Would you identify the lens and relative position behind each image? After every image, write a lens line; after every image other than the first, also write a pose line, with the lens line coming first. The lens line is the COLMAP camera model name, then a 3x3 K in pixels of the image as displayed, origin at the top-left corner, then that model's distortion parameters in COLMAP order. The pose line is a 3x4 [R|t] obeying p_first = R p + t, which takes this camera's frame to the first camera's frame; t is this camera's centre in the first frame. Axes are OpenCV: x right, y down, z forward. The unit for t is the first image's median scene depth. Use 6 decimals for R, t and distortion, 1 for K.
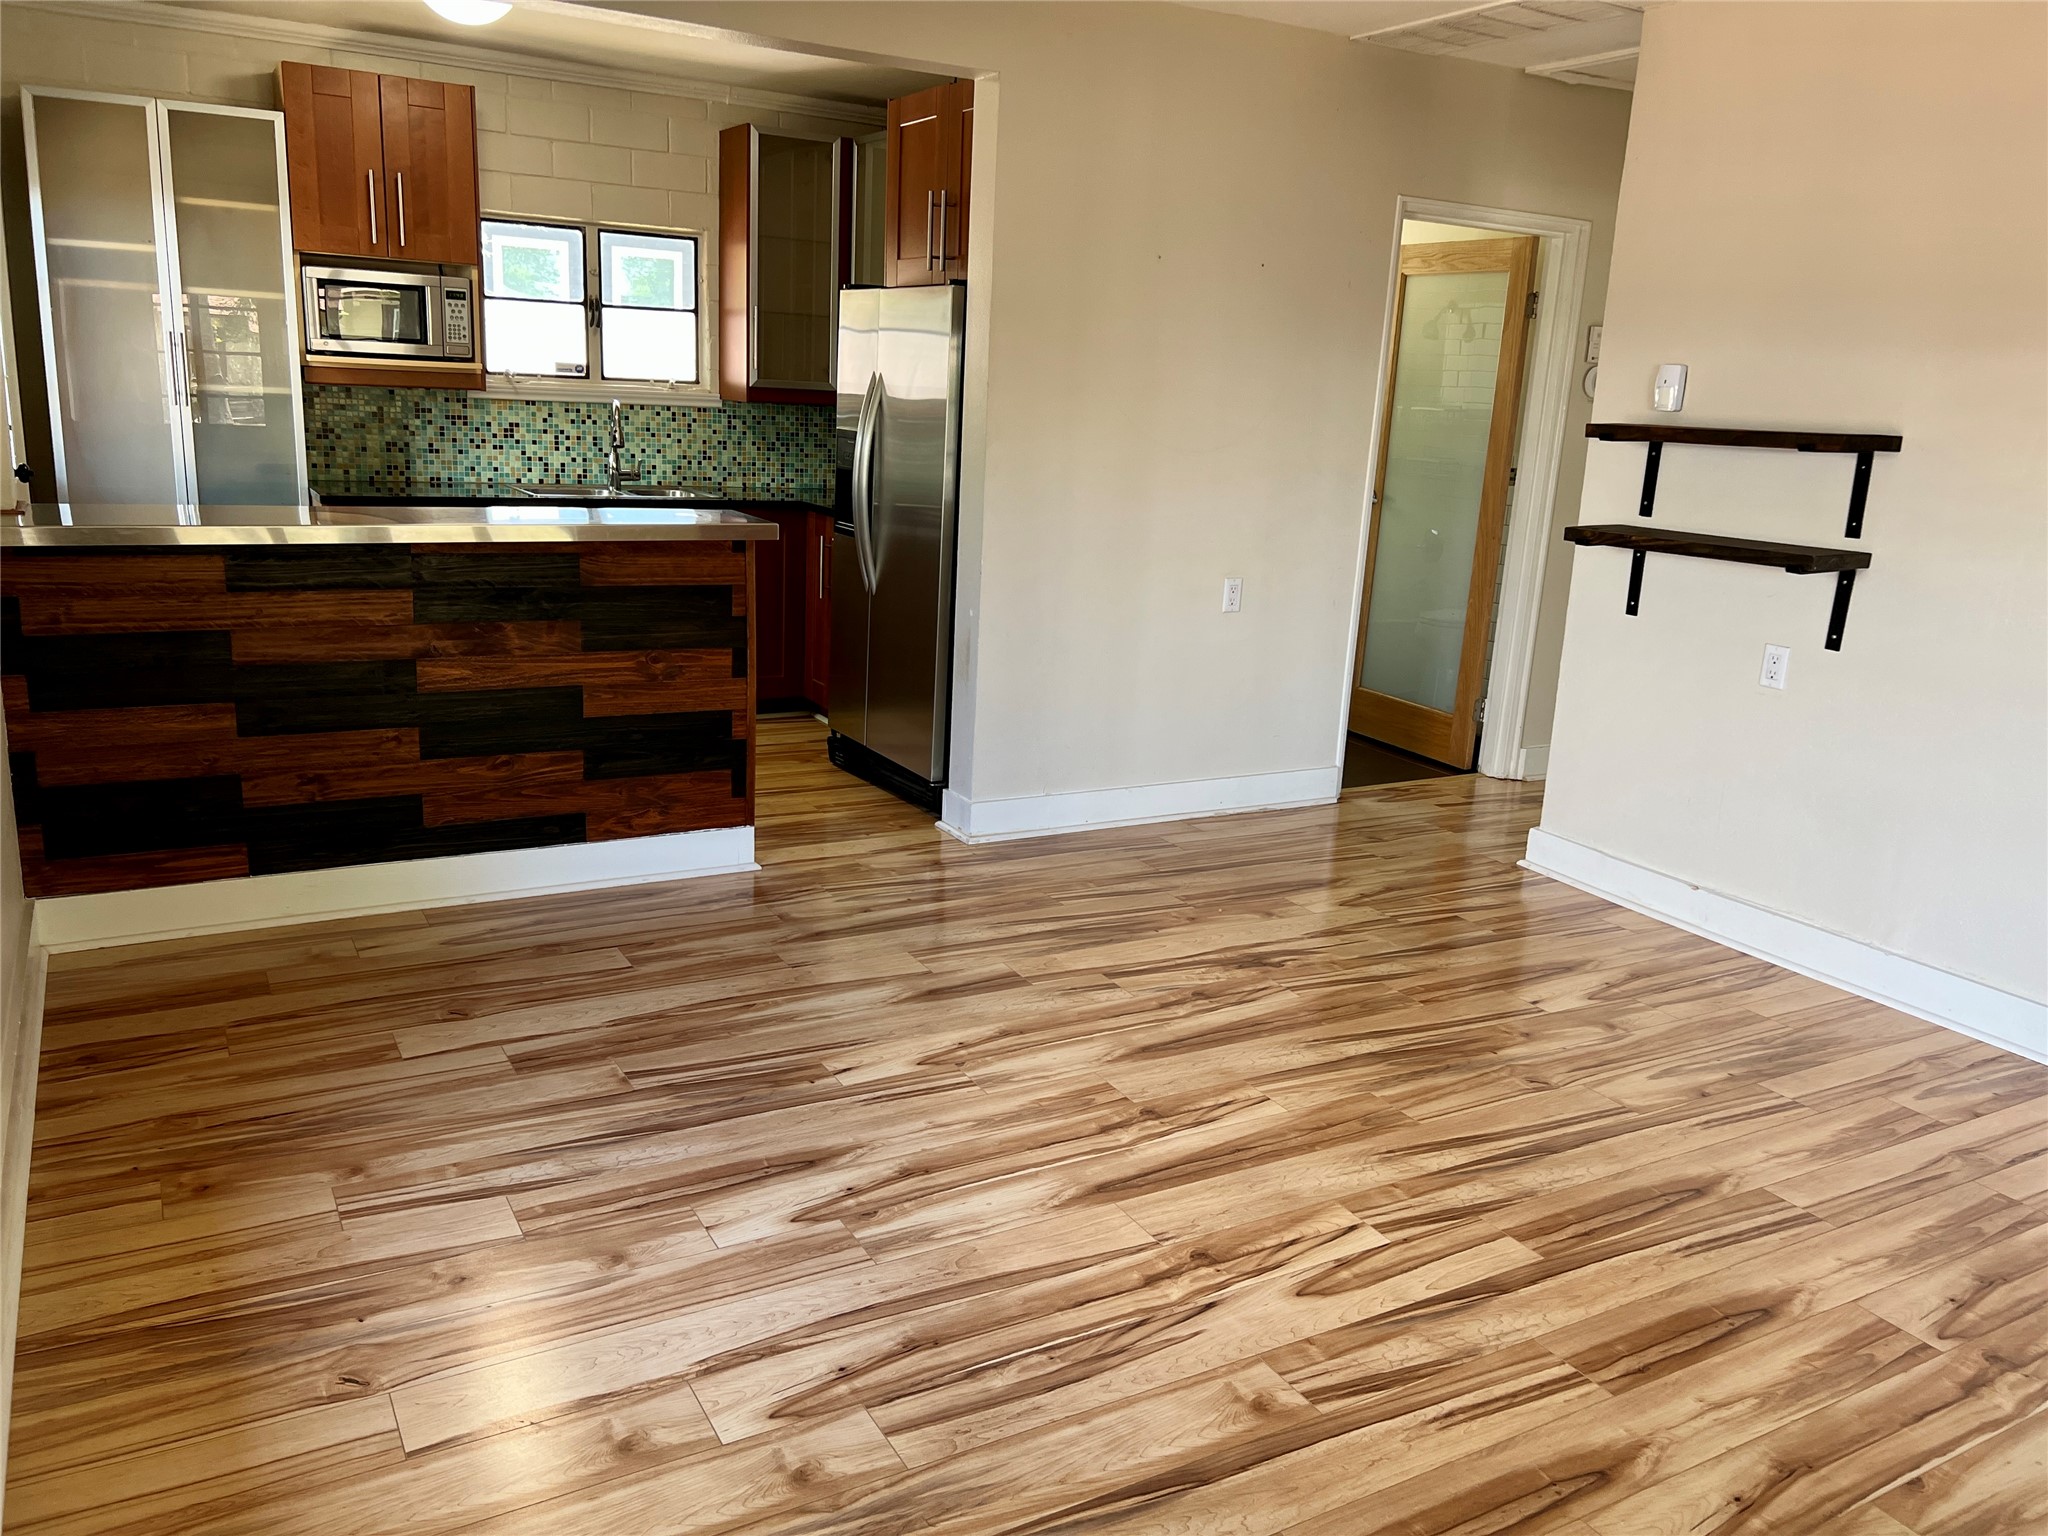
lens RADIAL K [[1603.7, 0, 1052.4], [0, 1603.7, 768.3], [0, 0, 1]] dist [0.053417, -0.062125]
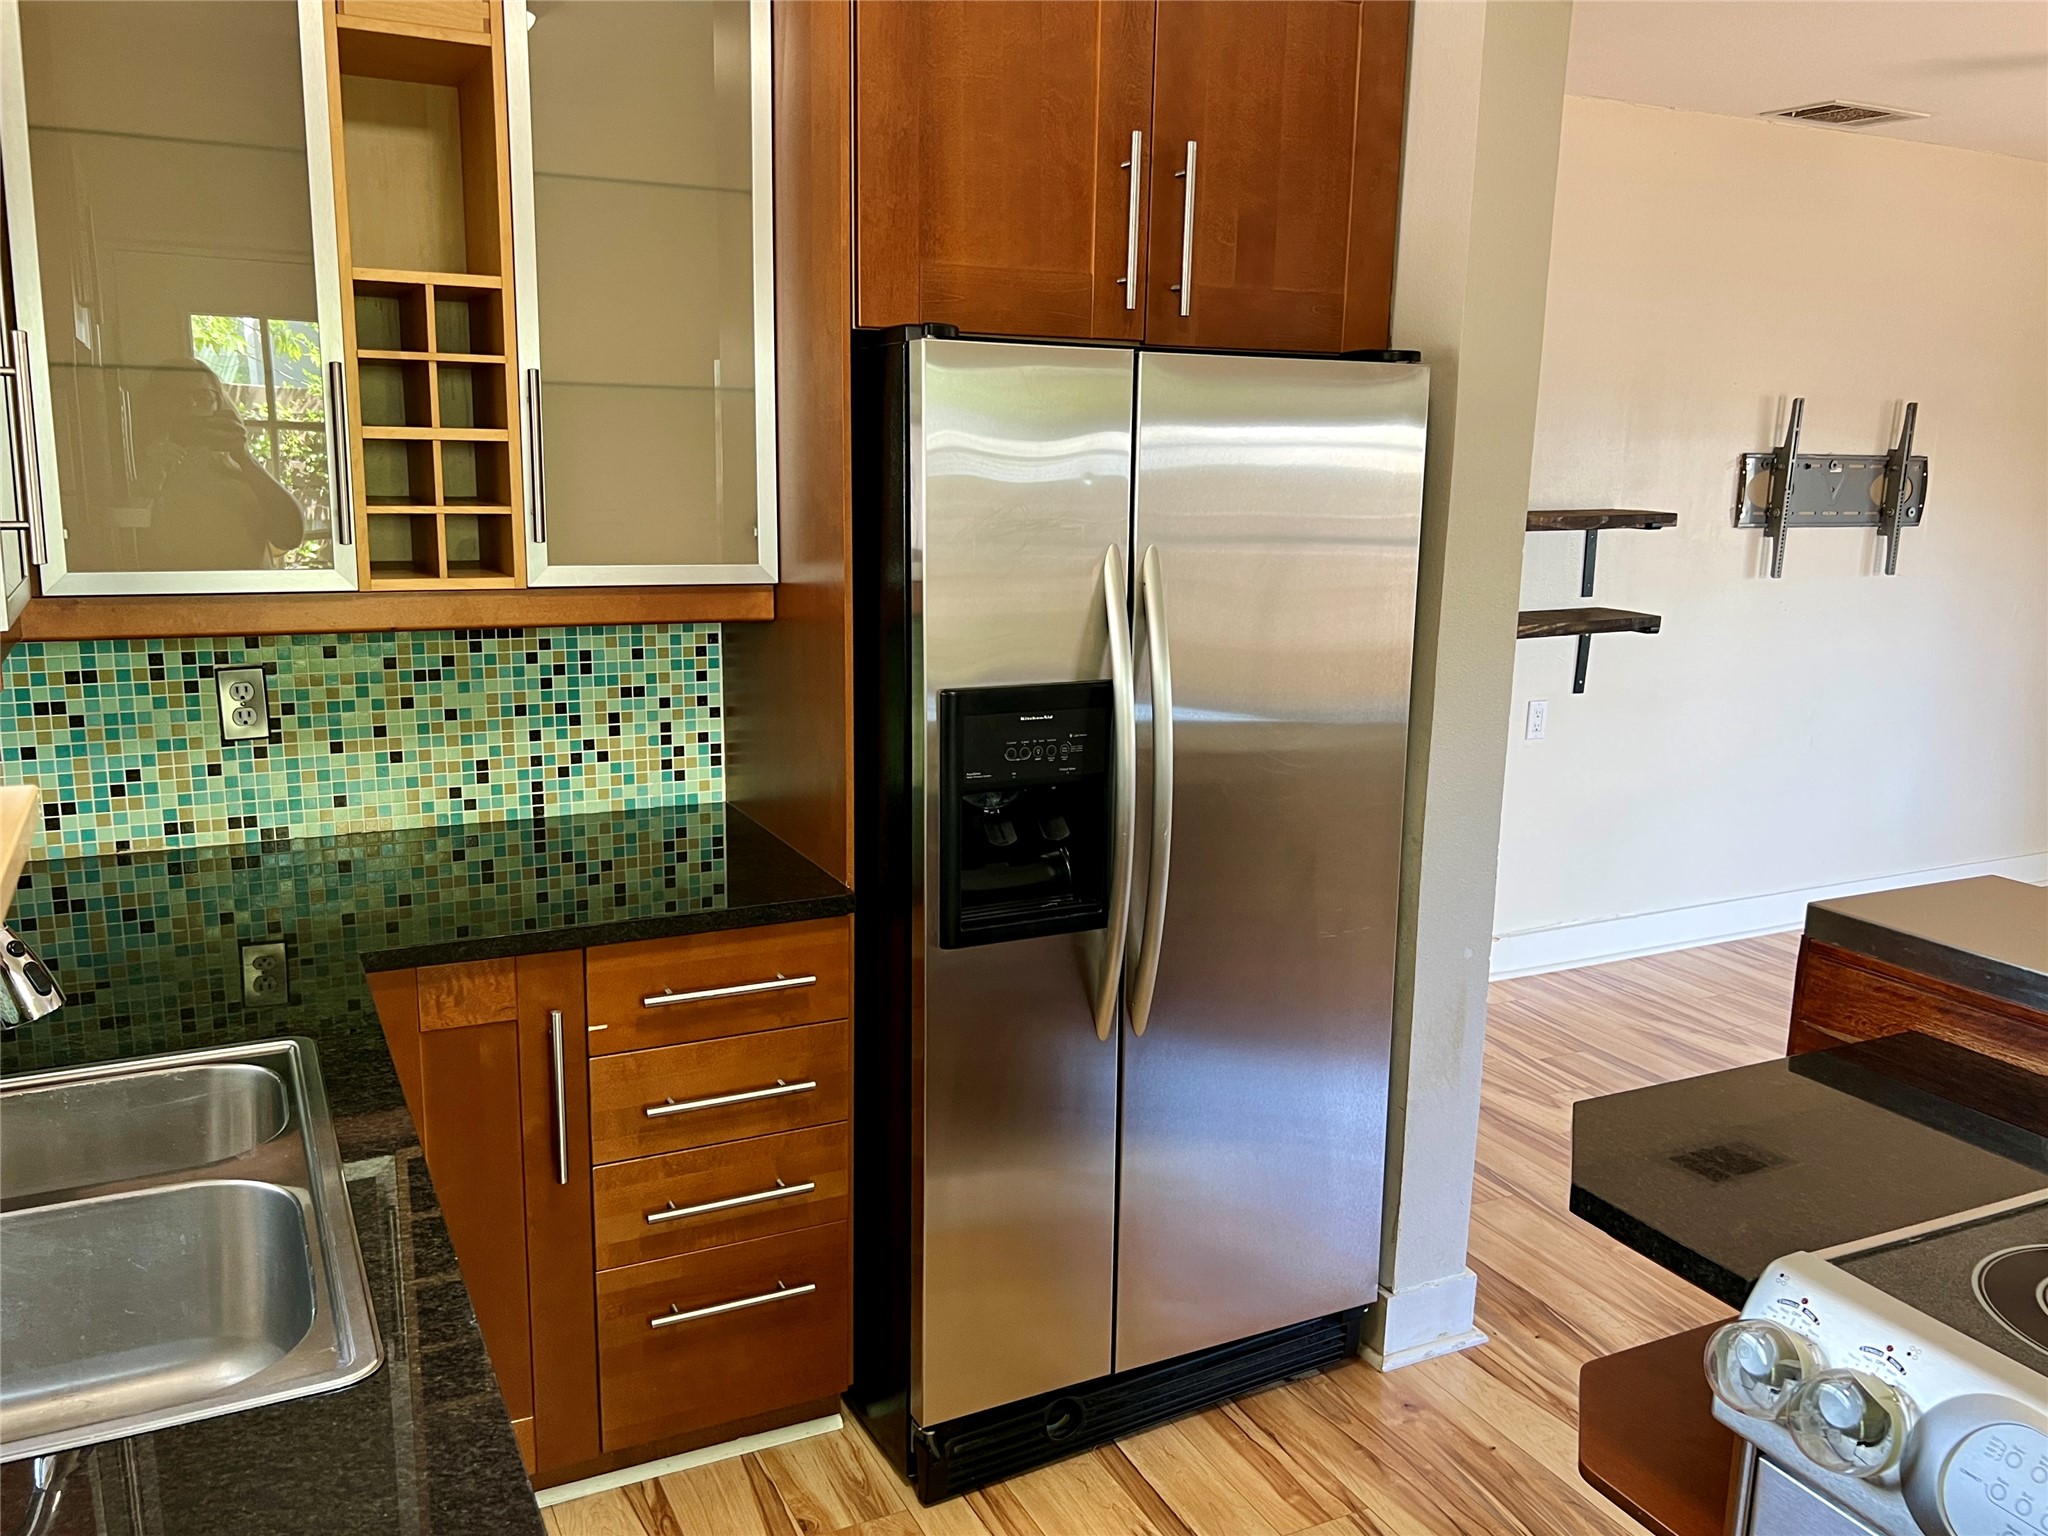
lens RADIAL K [[1717.4, 0, 1017.4], [0, 1717.4, 770.3], [0, 0, 1]] dist [0.030695, -0.019685]
pose [[0.038992, -0.242484, 0.969371, -0.678577], [0.218862, 0.948626, 0.228491, -0.358346], [-0.974976, 0.203249, 0.090059, 1.199298]]
